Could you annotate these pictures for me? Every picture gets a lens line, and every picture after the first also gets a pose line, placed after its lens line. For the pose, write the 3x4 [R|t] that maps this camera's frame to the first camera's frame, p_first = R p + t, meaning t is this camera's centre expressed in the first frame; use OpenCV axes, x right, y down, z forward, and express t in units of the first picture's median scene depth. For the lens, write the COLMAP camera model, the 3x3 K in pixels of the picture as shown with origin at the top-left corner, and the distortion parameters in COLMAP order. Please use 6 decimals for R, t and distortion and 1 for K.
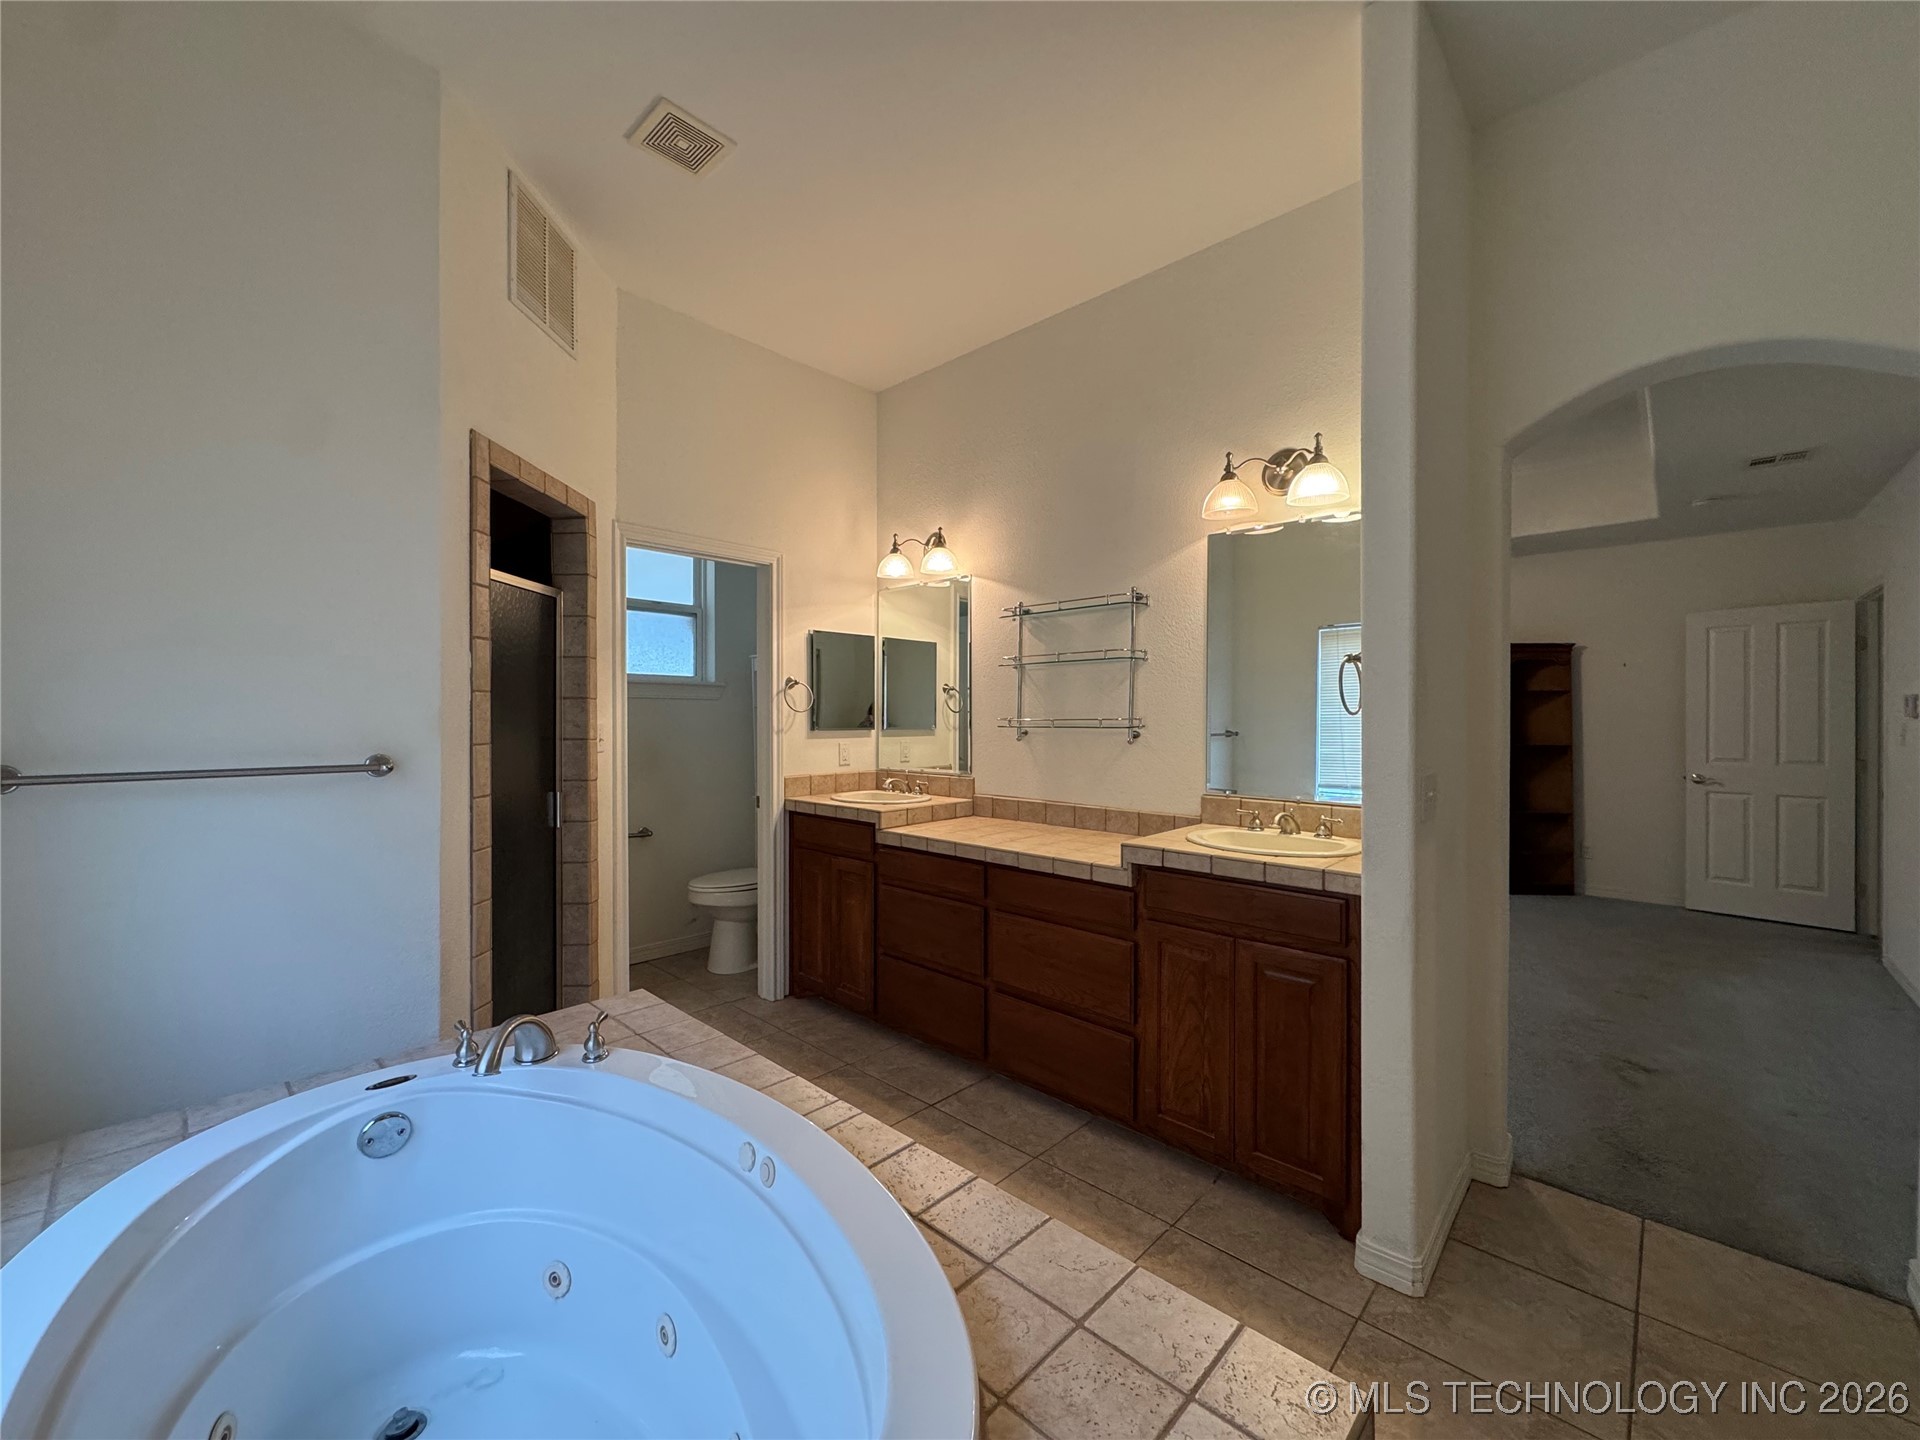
lens RADIAL K [[770.0, 0, 961.3], [0, 770.0, 719.9], [0, 0, 1]] dist [-0.003448, 0.000279]
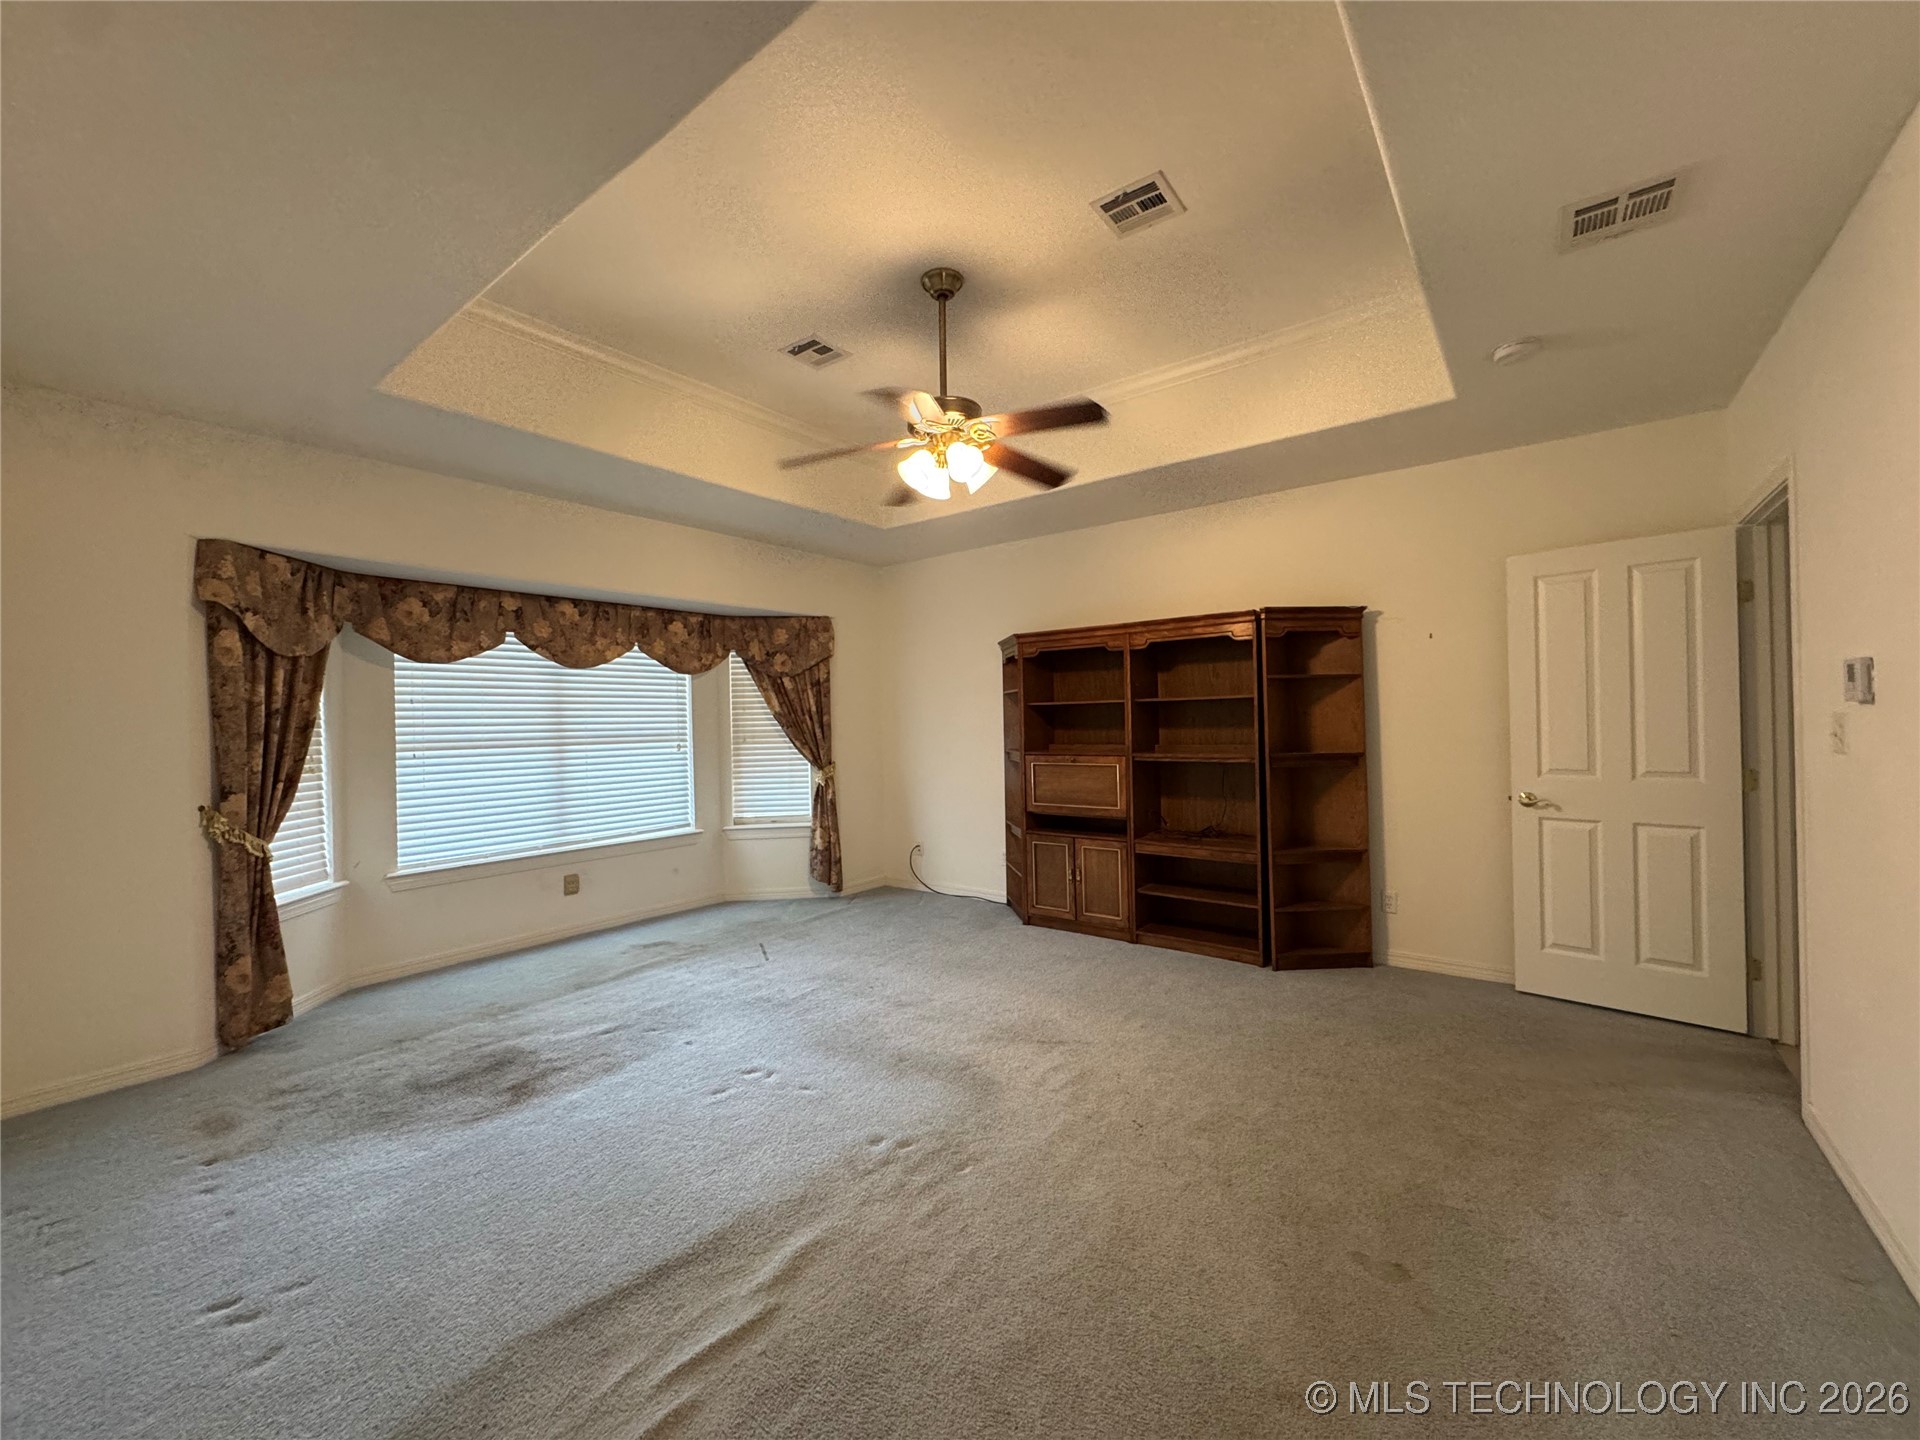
lens RADIAL K [[770.0, 0, 963.3], [0, 770.0, 719.6], [0, 0, 1]] dist [-0.003448, 0.000279]
pose [[0.994711, -0.018522, 0.101026, 0.400403], [0.019084, 0.999807, -0.004601, 0.000027], [-0.100921, 0.006505, 0.994873, 0.377953]]
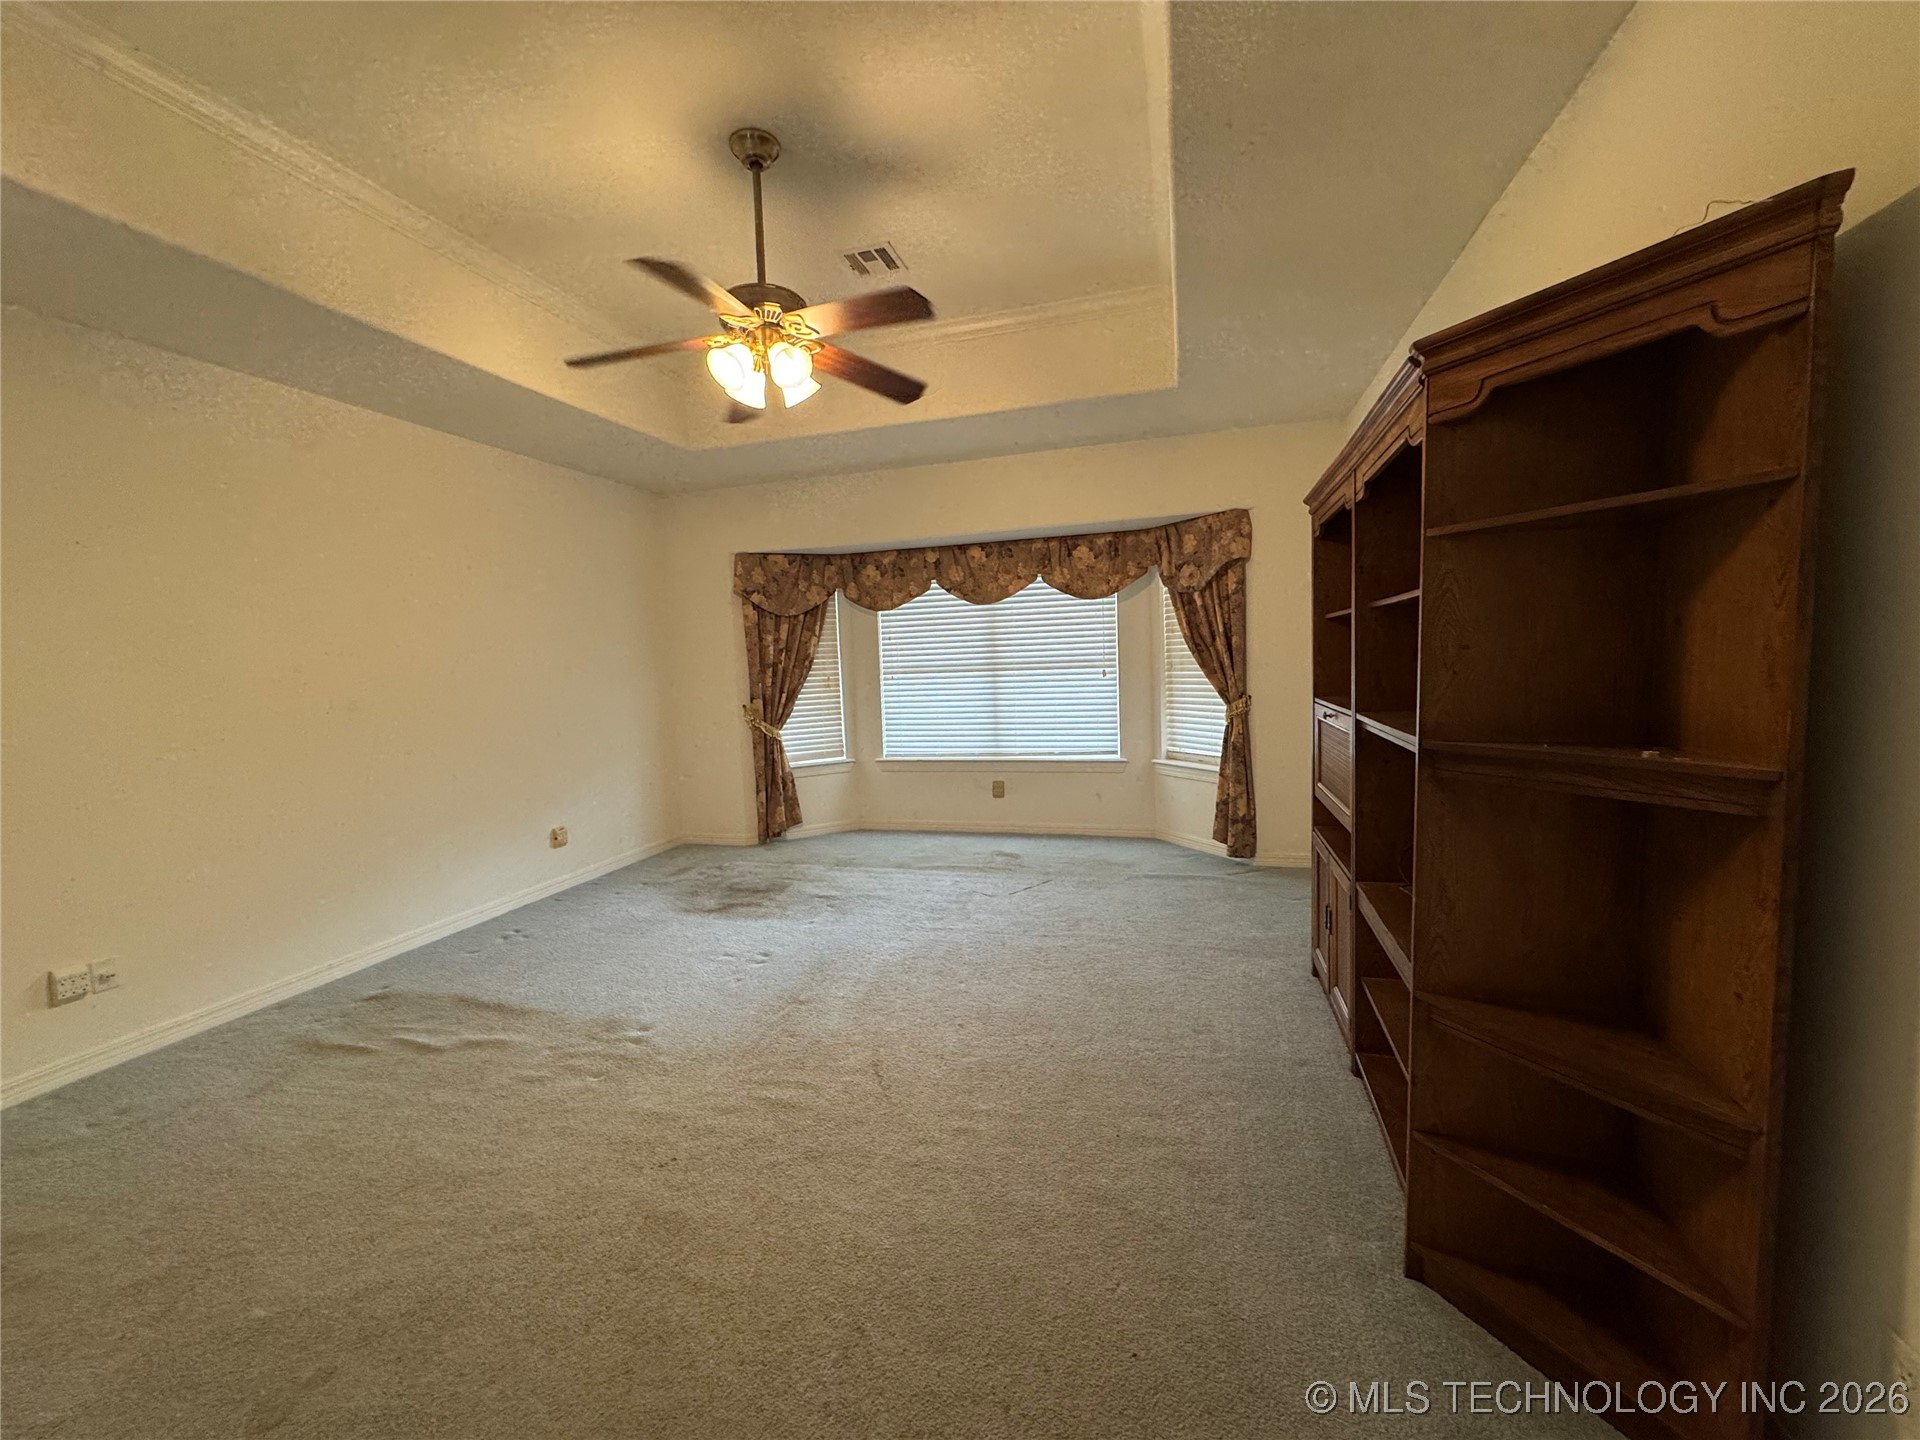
lens RADIAL K [[770.0, 0, 965.8], [0, 770.0, 723.3], [0, 0, 1]] dist [-0.003448, 0.000279]
pose [[0.442833, 0.059733, -0.894612, 0.942407], [0.033953, 0.995945, 0.083306, -0.000244], [0.895961, -0.067266, 0.439010, 0.810634]]
